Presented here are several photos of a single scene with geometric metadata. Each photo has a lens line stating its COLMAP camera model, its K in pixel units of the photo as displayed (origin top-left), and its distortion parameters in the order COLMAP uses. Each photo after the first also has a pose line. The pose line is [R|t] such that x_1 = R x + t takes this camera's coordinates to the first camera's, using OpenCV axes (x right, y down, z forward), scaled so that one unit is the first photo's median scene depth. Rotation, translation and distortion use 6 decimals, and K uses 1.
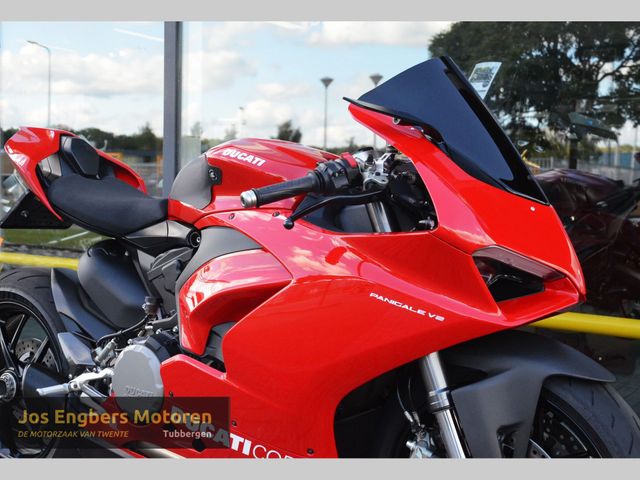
lens RADIAL K [[766.5, 0, 367.8], [0, 766.5, 217.7], [0, 0, 1]] dist [0.008622, 0.000000]
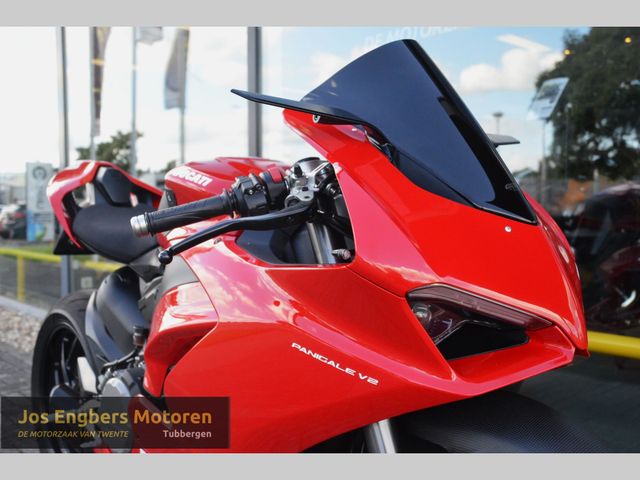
lens RADIAL K [[625.5, 0, 343.2], [0, 625.5, 233.7], [0, 0, 1]] dist [-0.045296, 0.000000]
pose [[0.972115, -0.020530, -0.233604, 0.198006], [0.020547, 0.999786, -0.002364, -0.009237], [0.233603, -0.002502, 0.972329, 0.387596]]
